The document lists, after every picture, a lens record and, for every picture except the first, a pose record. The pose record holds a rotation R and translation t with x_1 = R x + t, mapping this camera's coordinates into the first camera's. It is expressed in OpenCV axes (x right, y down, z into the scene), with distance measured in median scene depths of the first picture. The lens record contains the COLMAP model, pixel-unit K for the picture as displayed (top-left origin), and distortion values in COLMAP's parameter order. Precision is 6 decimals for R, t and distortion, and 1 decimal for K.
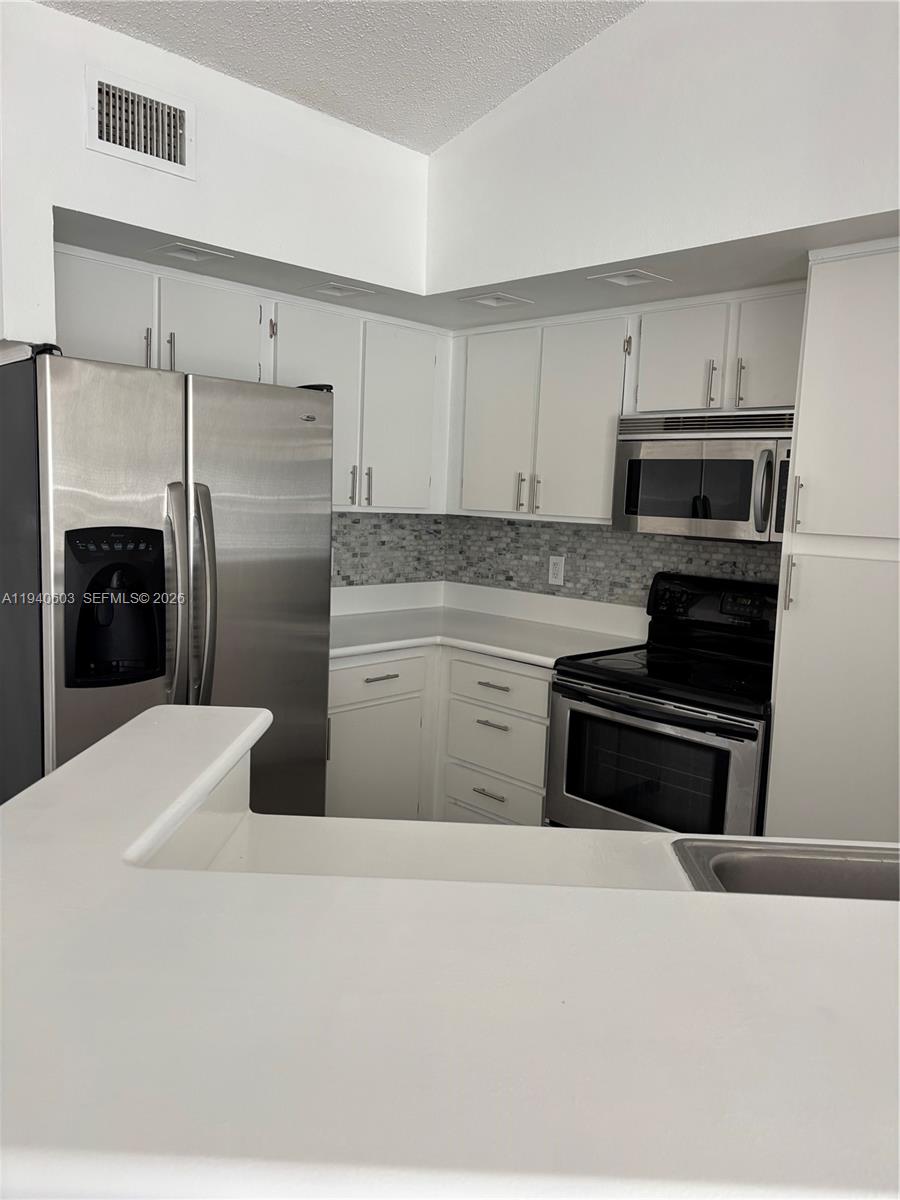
lens RADIAL K [[880.8, 0, 450.0], [0, 880.8, 600.0], [0, 0, 1]] dist [0.002283, -0.060563]
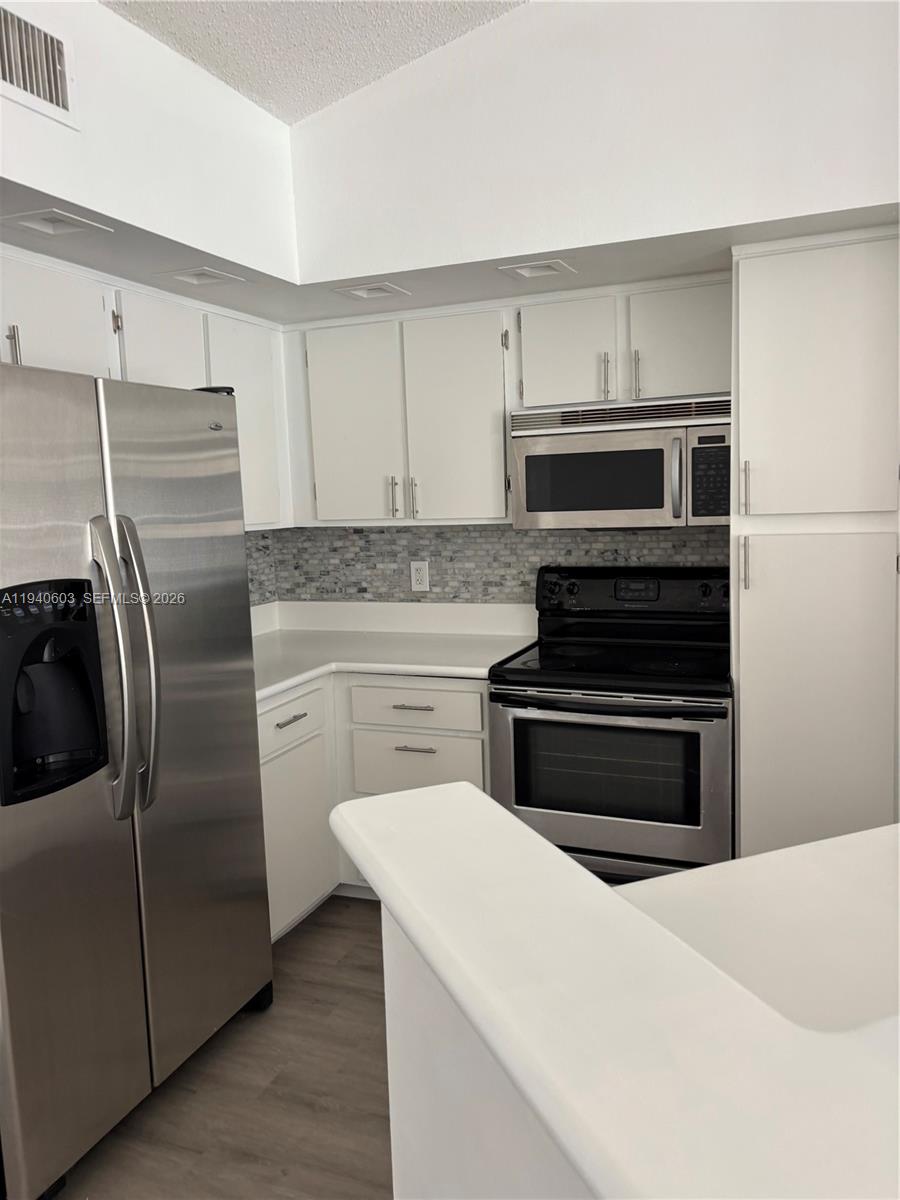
lens RADIAL K [[880.8, 0, 450.0], [0, 880.8, 600.0], [0, 0, 1]] dist [0.002283, -0.060563]
pose [[0.915382, -0.118055, 0.384888, -0.257551], [0.117215, 0.992773, 0.025735, -0.033613], [-0.385145, 0.021557, 0.922604, 0.125697]]
